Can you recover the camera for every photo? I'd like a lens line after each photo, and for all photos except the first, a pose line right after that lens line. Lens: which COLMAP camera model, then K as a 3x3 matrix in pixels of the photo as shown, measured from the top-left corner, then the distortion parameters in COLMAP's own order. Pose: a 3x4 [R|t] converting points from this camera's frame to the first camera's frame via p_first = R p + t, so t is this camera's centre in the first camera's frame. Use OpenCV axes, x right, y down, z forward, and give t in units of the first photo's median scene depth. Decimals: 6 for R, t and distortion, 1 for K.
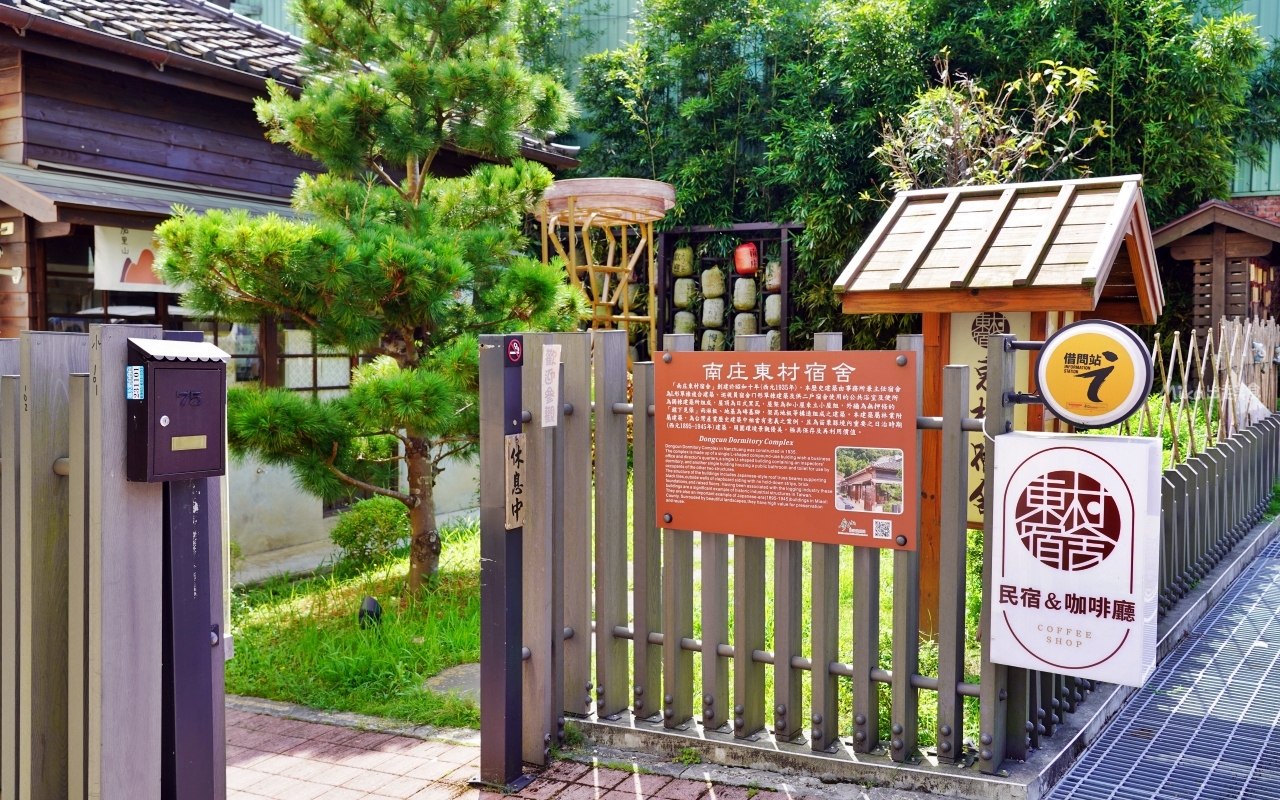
lens RADIAL K [[1201.0, 0, 643.1], [0, 1201.0, 402.8], [0, 0, 1]] dist [0.130218, 0.000000]
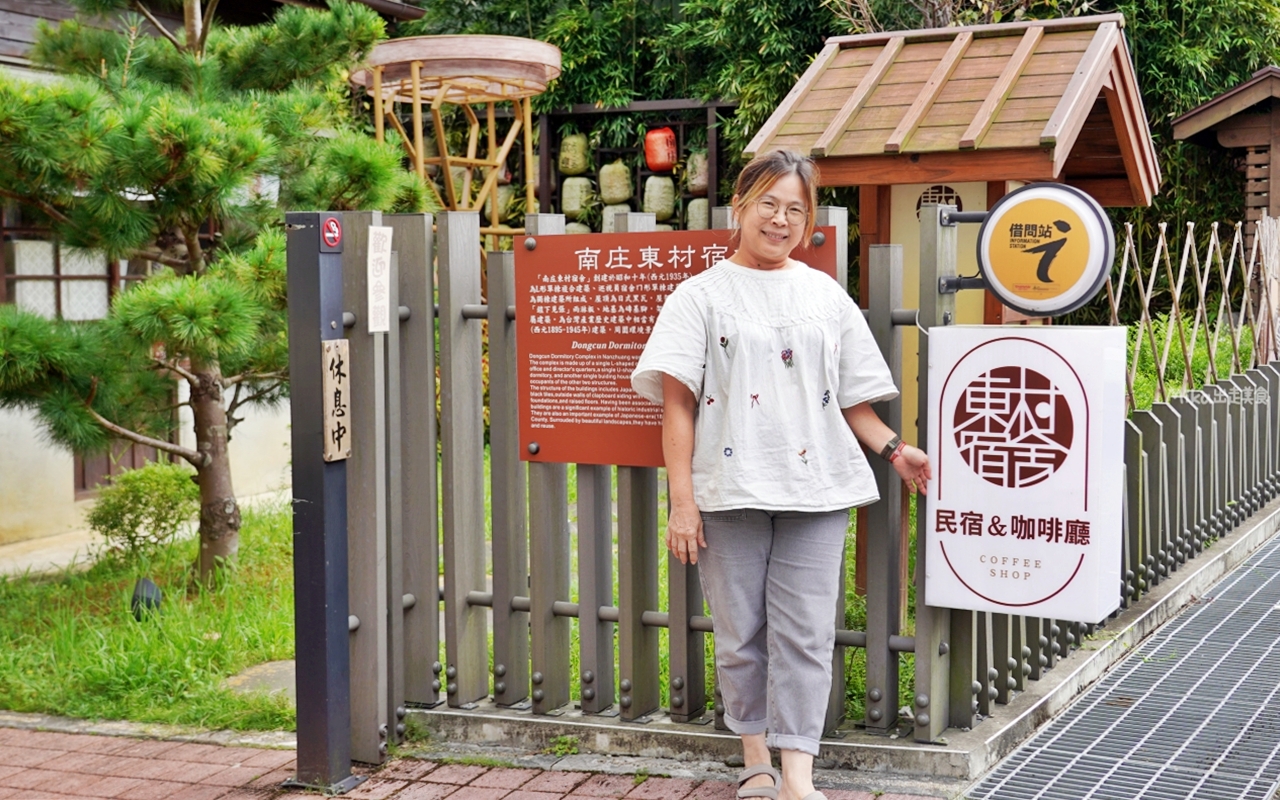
lens RADIAL K [[1706.3, 0, 635.0], [0, 1706.3, 395.2], [0, 0, 1]] dist [0.129712, 0.000000]
pose [[0.998057, -0.013758, 0.060776, 0.017930], [0.012904, 0.999813, 0.014437, 0.042813], [-0.060963, -0.013625, 0.998047, -0.108523]]
